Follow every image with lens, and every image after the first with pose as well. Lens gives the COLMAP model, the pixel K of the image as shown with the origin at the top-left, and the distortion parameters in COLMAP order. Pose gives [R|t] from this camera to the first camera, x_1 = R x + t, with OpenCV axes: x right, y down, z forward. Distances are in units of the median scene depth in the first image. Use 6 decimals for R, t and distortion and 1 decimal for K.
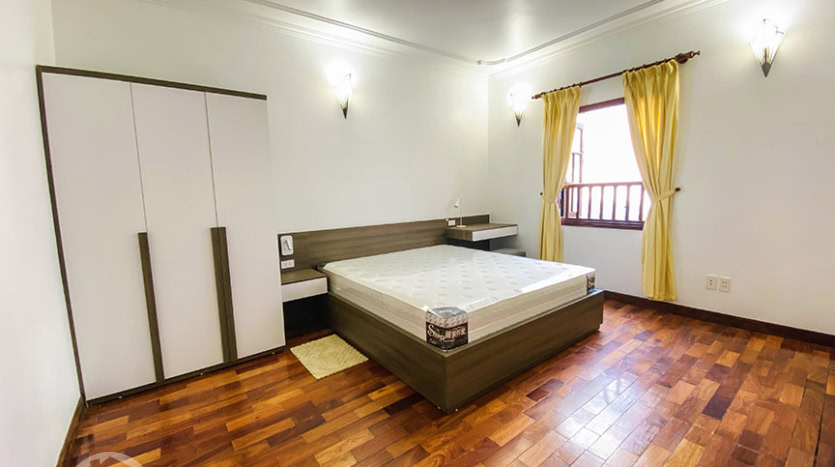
lens RADIAL K [[345.5, 0, 417.6], [0, 345.5, 232.3], [0, 0, 1]] dist [0.003881, -0.004707]
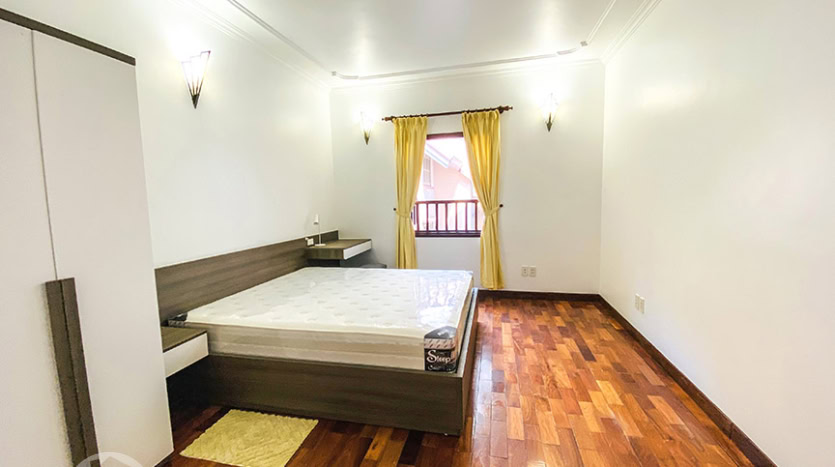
lens RADIAL K [[345.5, 0, 416.7], [0, 345.5, 231.4], [0, 0, 1]] dist [0.003881, -0.004707]
pose [[0.772114, -0.050233, 0.633496, -0.356459], [0.075715, 0.997042, -0.013222, -0.029819], [-0.630958, 0.058174, 0.773633, 0.169461]]
